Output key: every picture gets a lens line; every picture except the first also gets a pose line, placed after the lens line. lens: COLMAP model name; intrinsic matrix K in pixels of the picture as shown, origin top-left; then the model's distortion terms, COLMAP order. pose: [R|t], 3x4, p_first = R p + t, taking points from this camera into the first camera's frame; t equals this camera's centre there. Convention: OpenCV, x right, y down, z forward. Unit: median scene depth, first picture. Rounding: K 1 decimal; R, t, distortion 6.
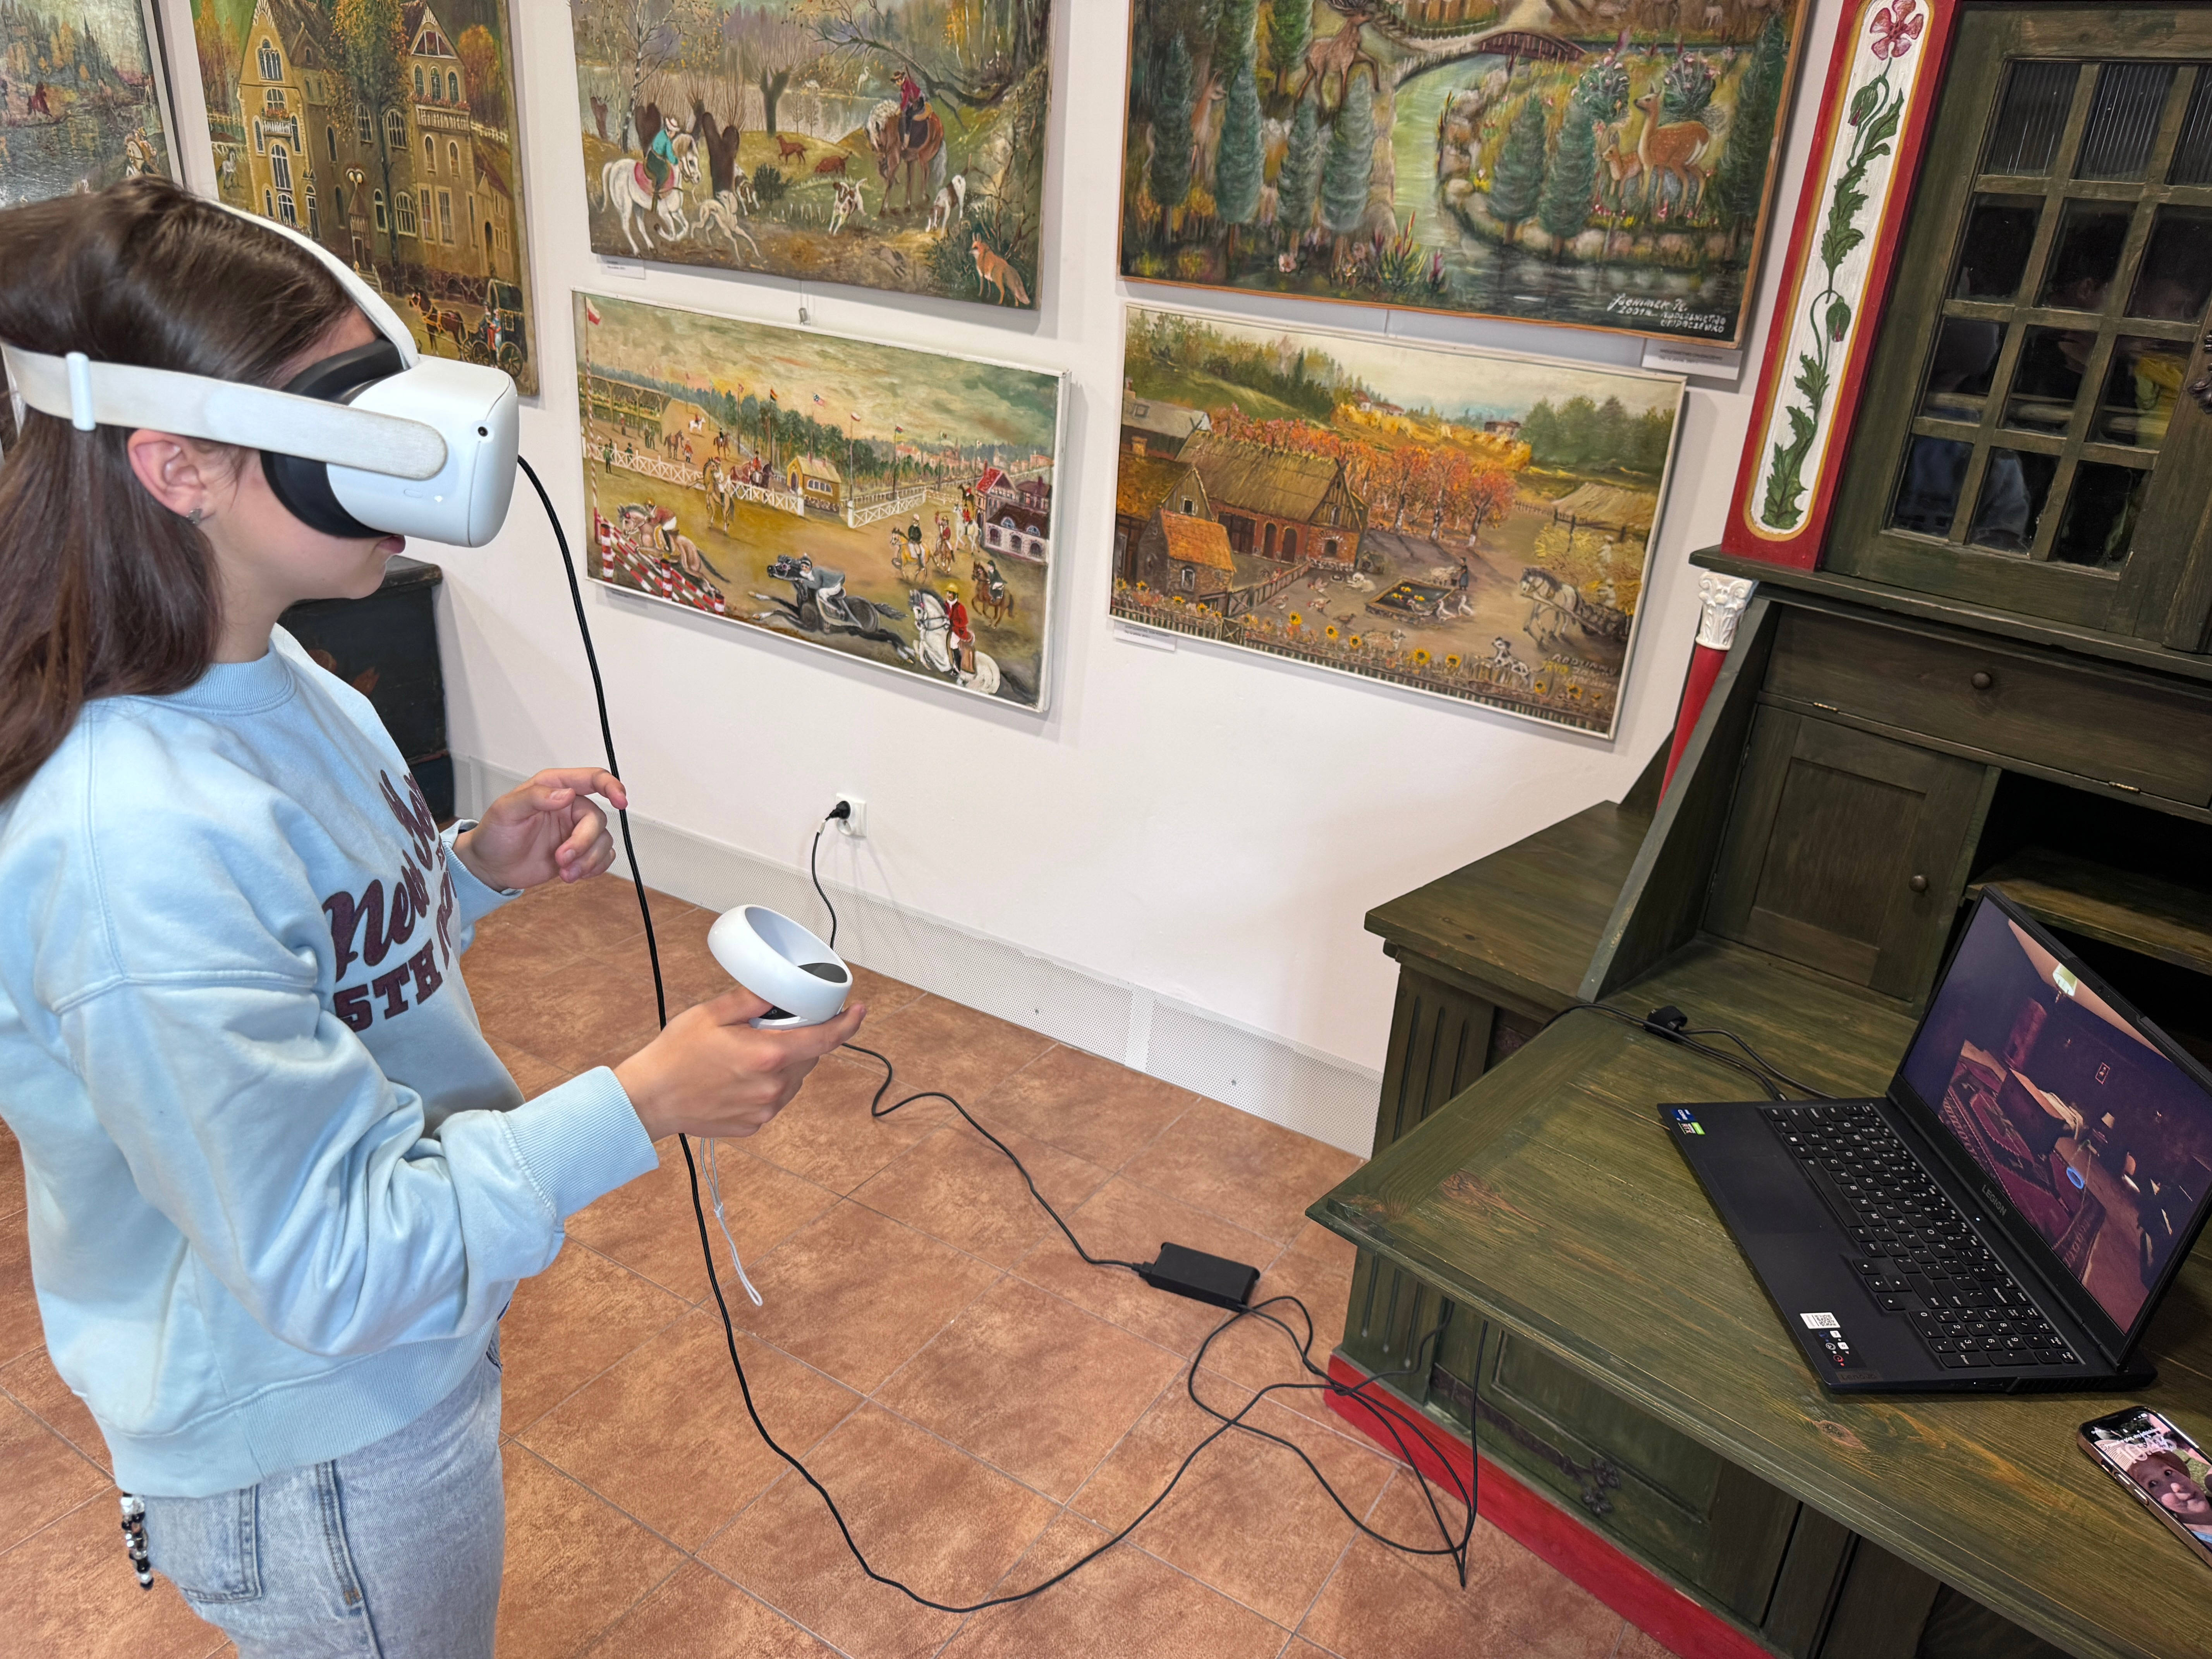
lens RADIAL K [[1569.1, 0, 1114.4], [0, 1569.1, 824.4], [0, 0, 1]] dist [-0.000248, -0.015273]
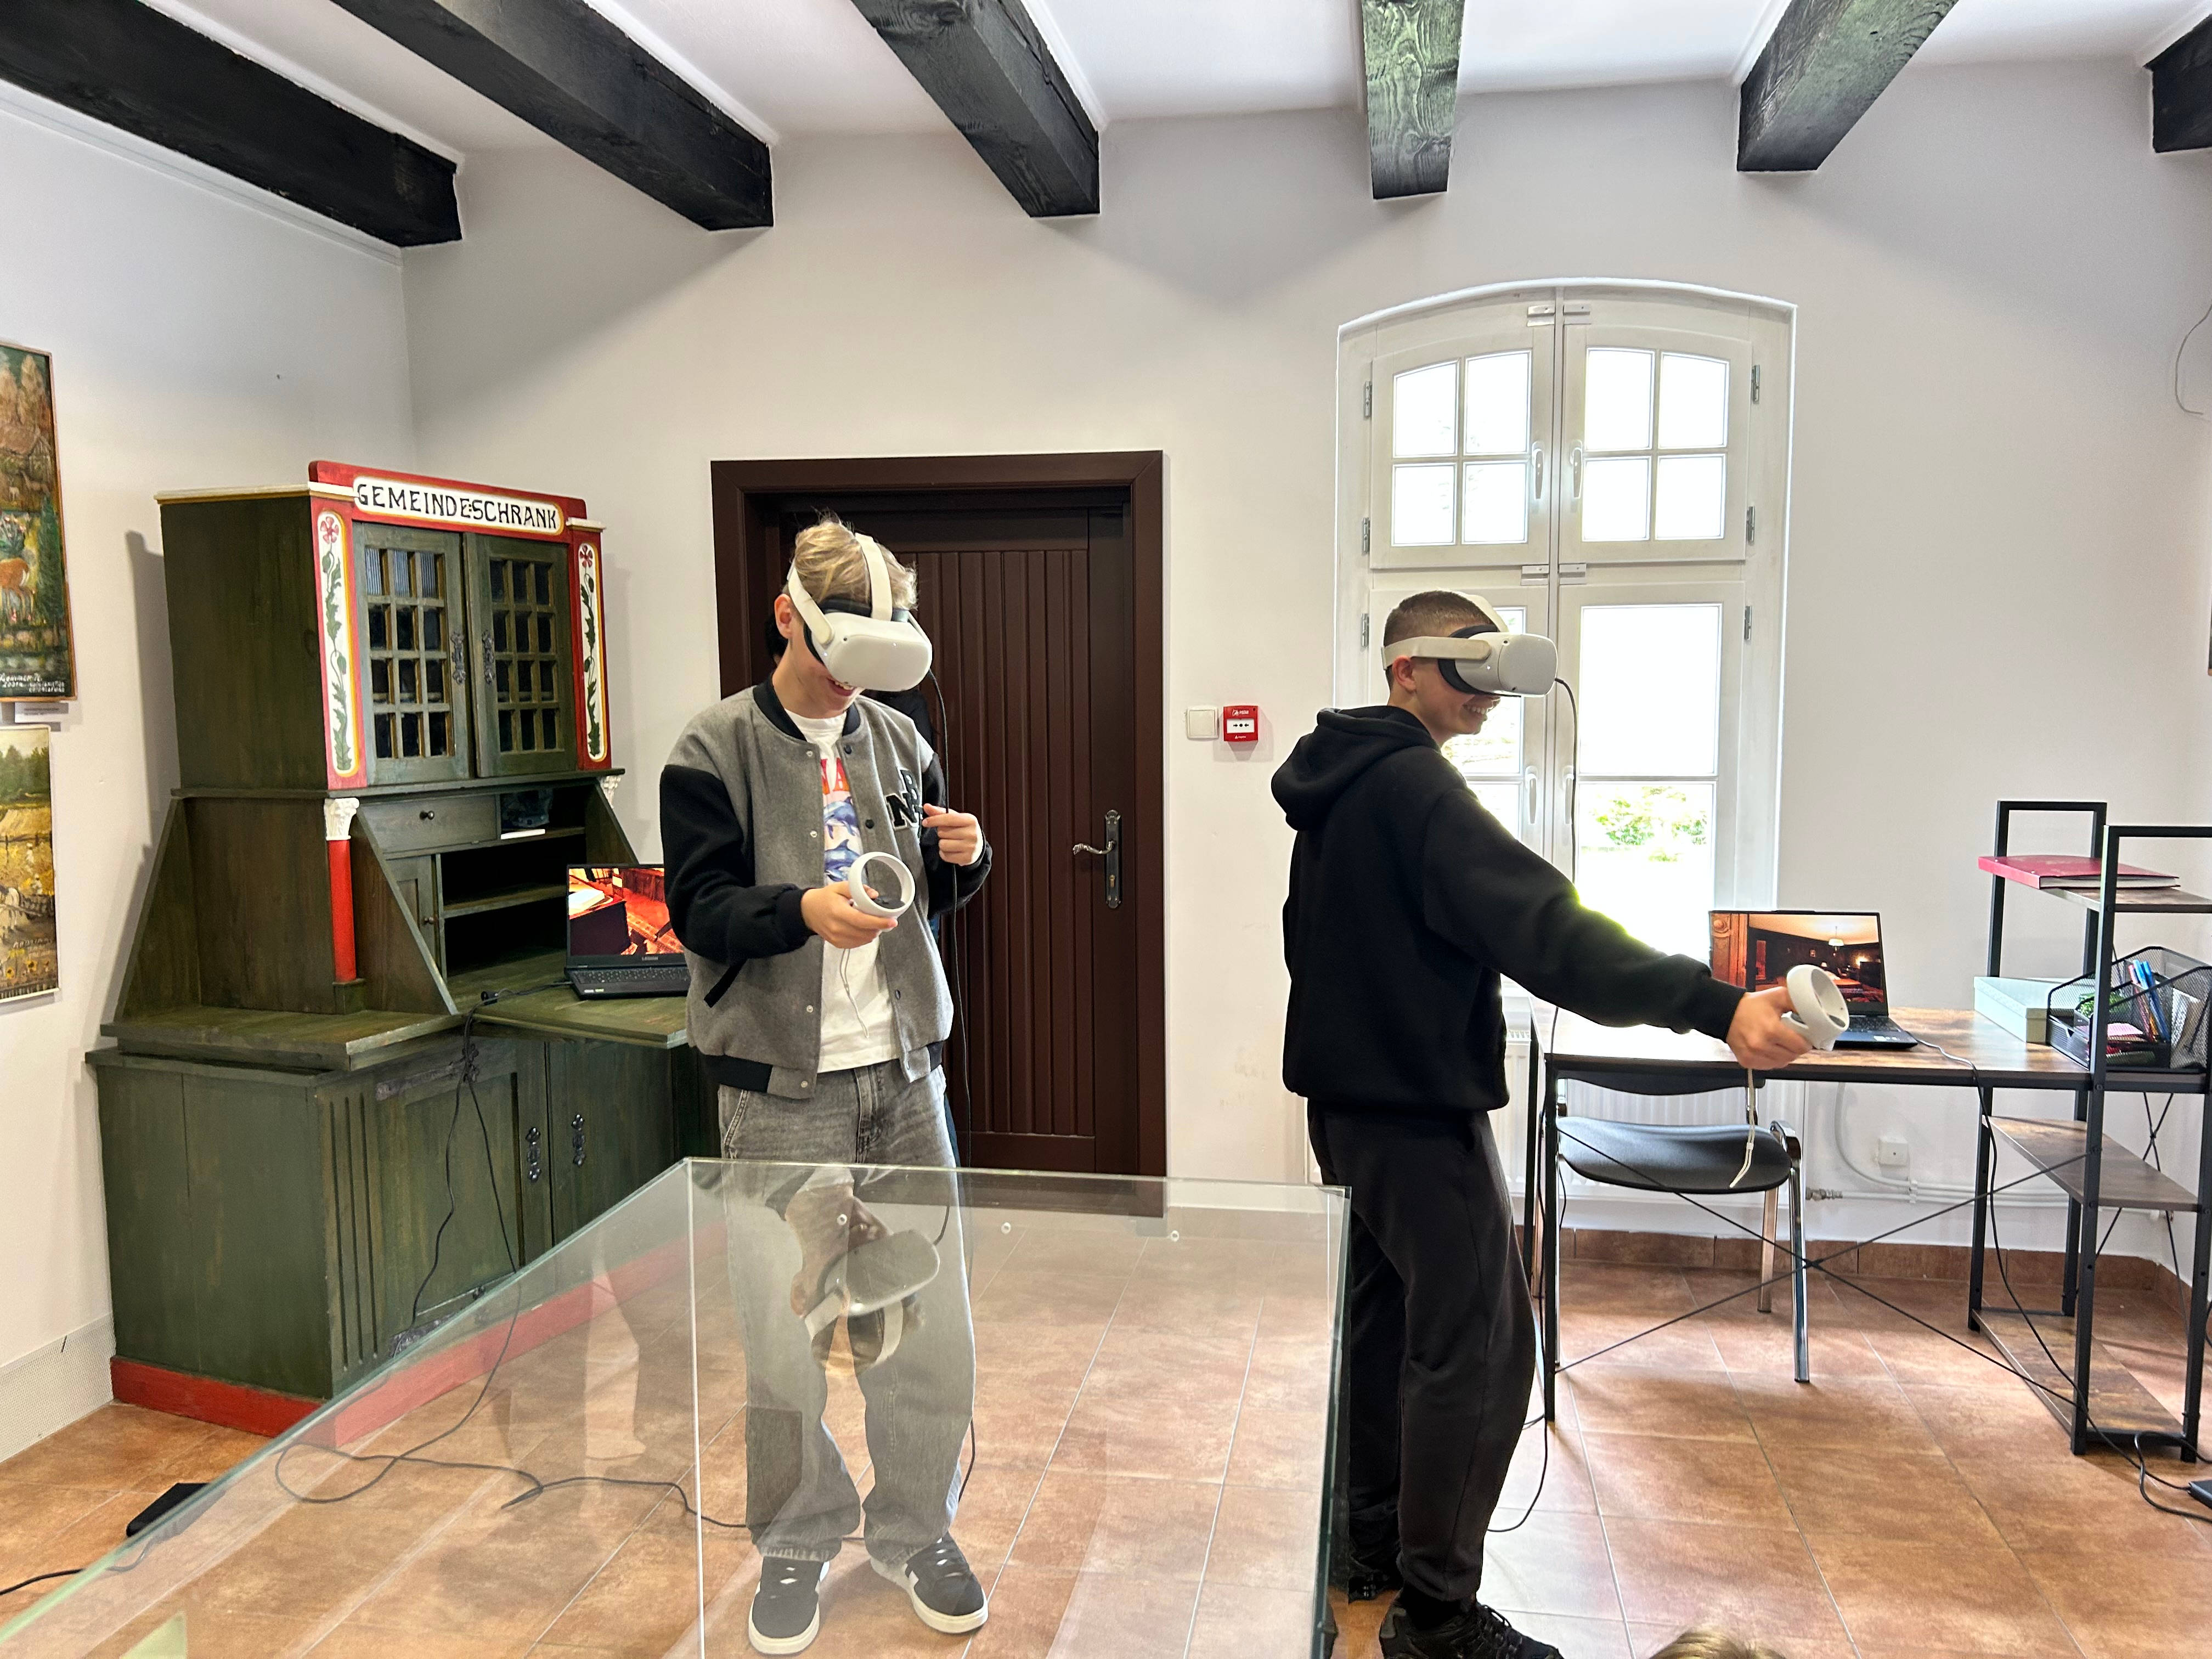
lens RADIAL K [[1672.2, 0, 1094.4], [0, 1672.2, 850.0], [0, 0, 1]] dist [0.047834, -0.054577]
pose [[-0.343520, -0.163903, 0.924732, -1.514445], [0.343798, 0.894356, 0.286233, -0.316122], [-0.873955, 0.416248, -0.250880, 0.639175]]
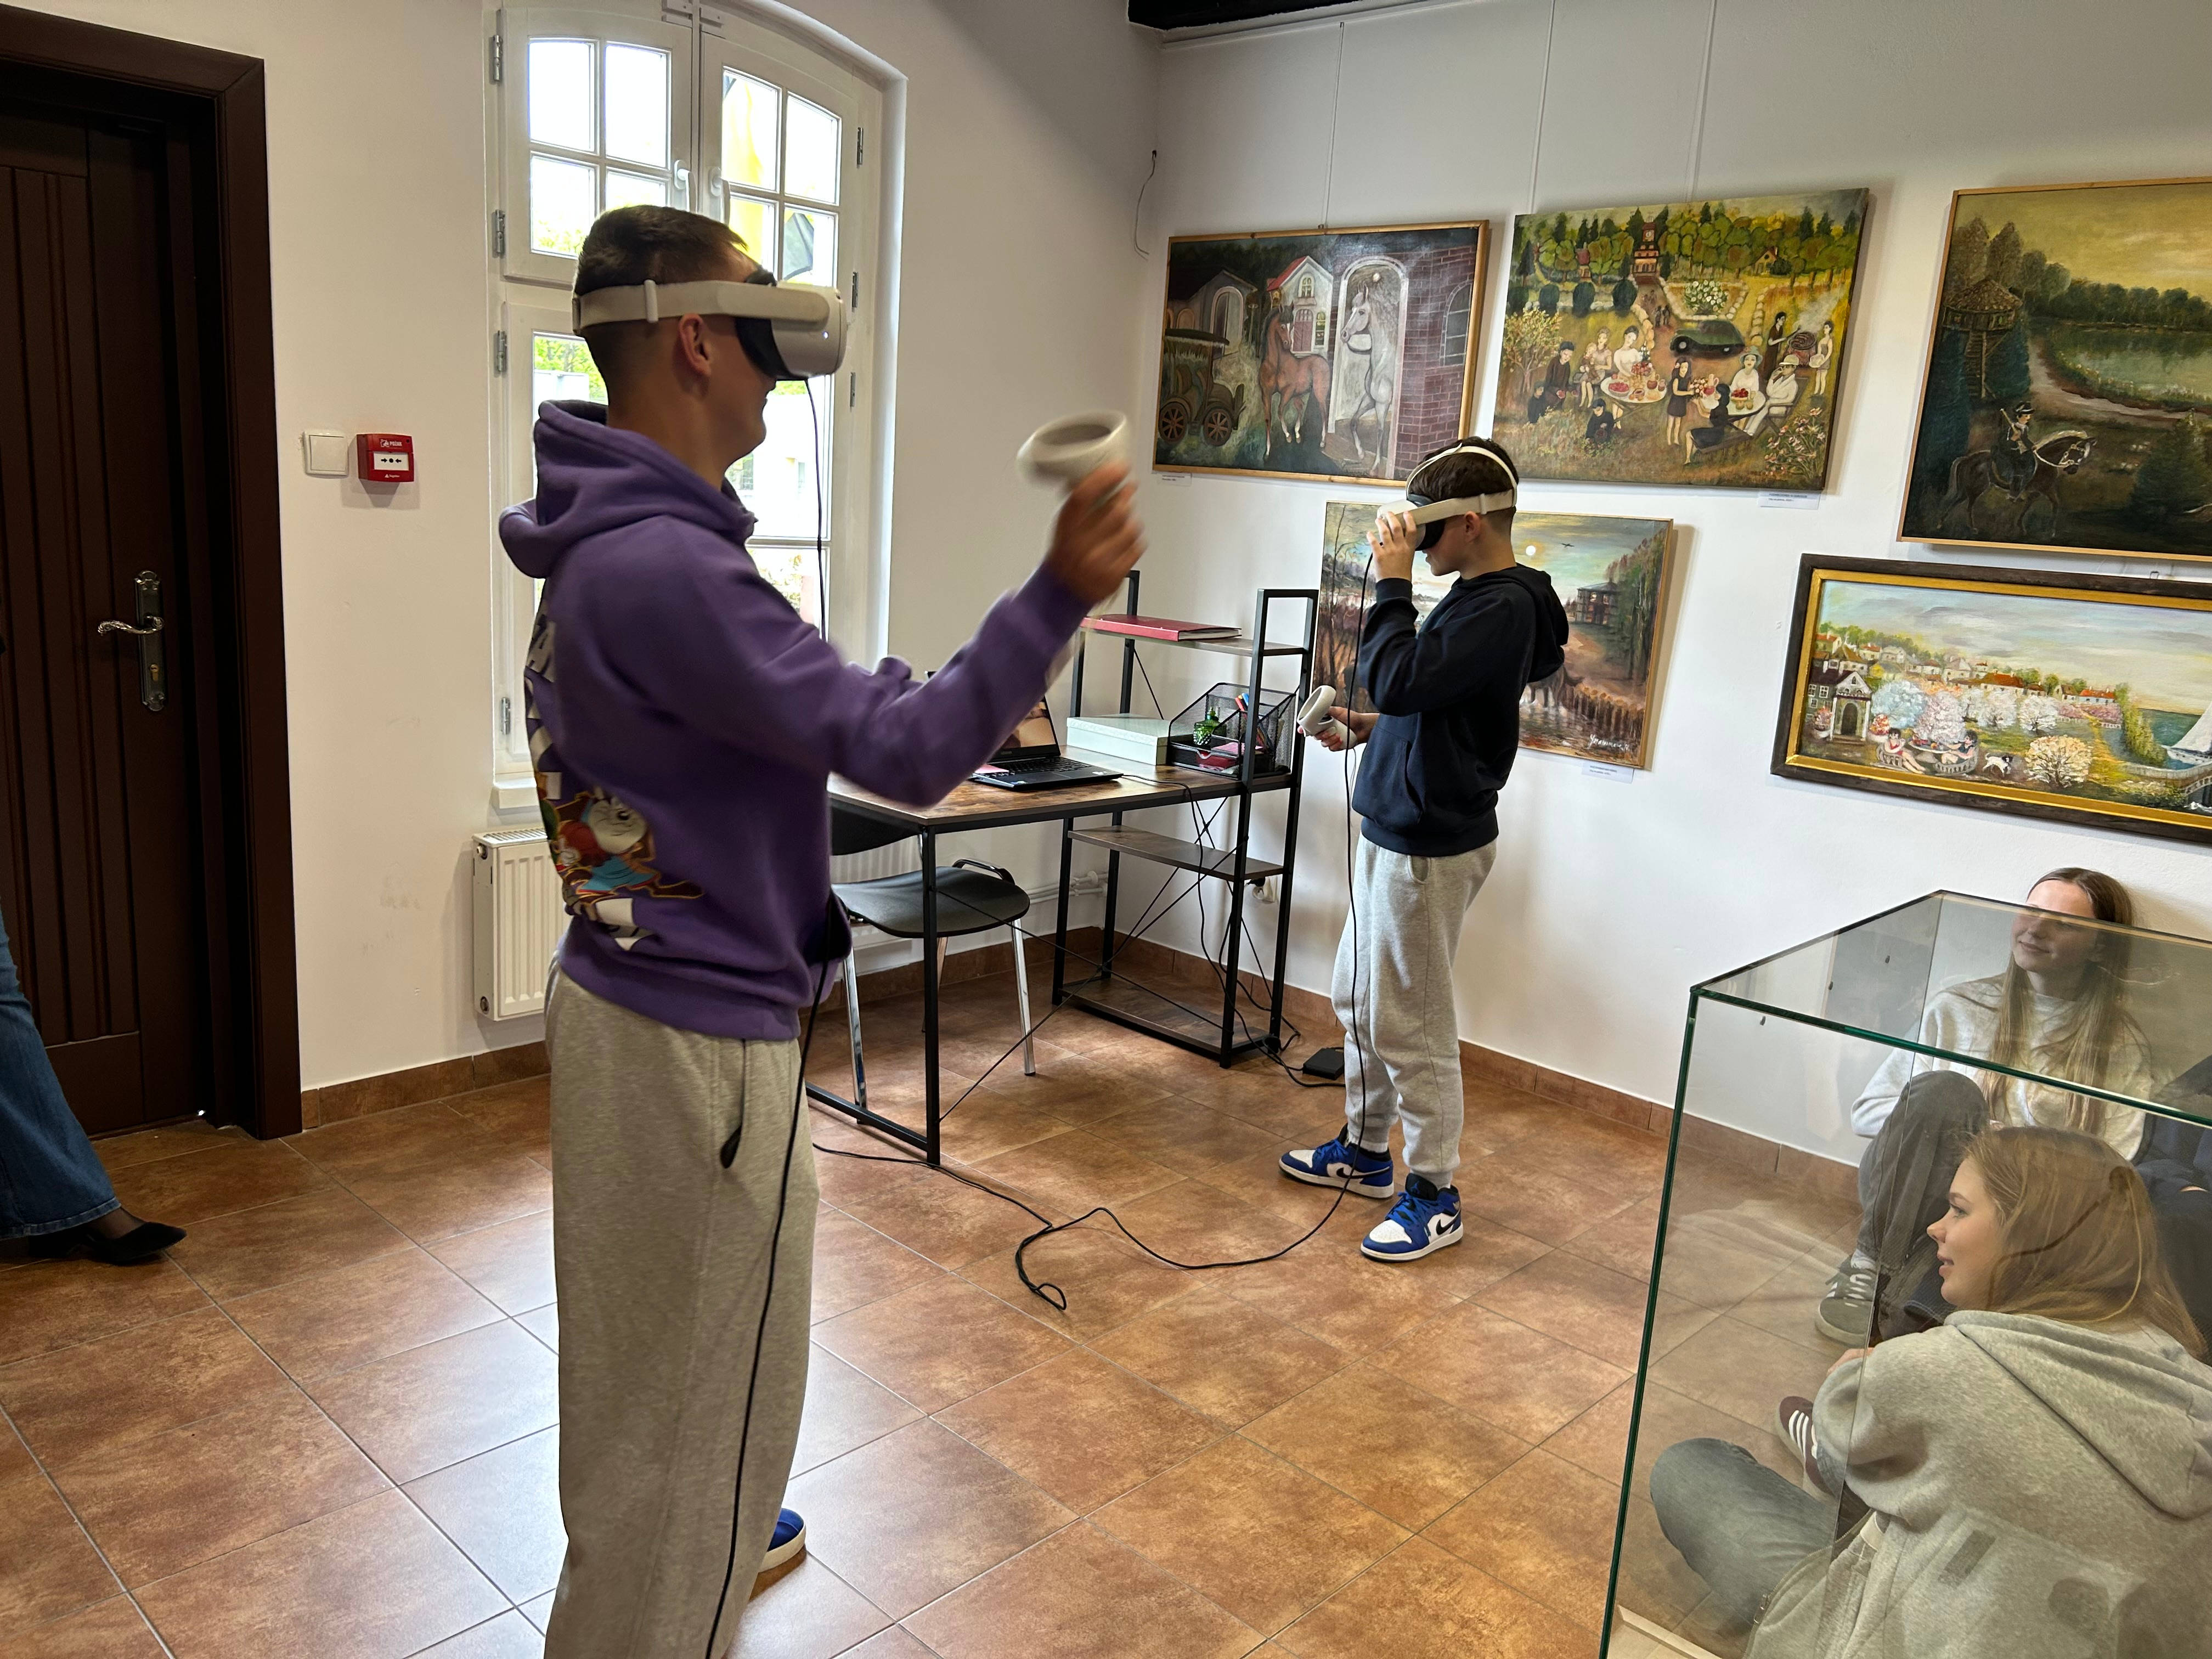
lens RADIAL K [[1682.7, 0, 1112.3], [0, 1682.7, 841.5], [0, 0, 1]] dist [0.050052, -0.053252]
pose [[-0.965232, -0.177074, 0.192282, -0.674457], [-0.037560, 0.821919, 0.568365, -0.453304], [-0.258683, 0.541382, -0.799993, 1.227586]]
